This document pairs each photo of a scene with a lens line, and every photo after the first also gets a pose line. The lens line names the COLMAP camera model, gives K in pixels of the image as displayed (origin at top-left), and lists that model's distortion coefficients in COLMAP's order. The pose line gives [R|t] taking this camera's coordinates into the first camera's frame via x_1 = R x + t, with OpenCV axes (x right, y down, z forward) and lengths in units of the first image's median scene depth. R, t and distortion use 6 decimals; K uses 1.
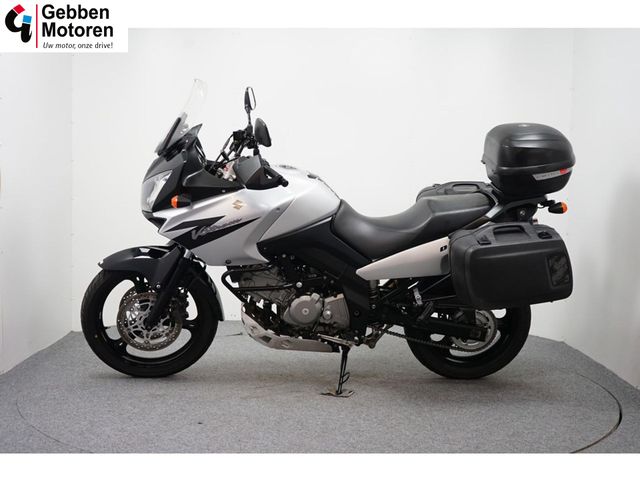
lens RADIAL K [[856.7, 0, 320.0], [0, 856.7, 240.0], [0, 0, 1]] dist [-0.005918, 0.006302]
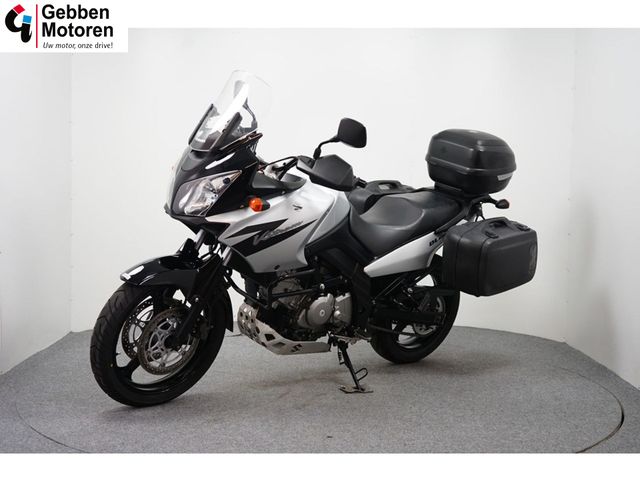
lens RADIAL K [[856.7, 0, 320.0], [0, 856.7, 240.0], [0, 0, 1]] dist [-0.005918, 0.006302]
pose [[0.813204, -0.041050, 0.580529, -0.586910], [0.034340, 0.999156, 0.022547, -0.023085], [-0.580964, 0.001600, 0.813928, 0.196758]]
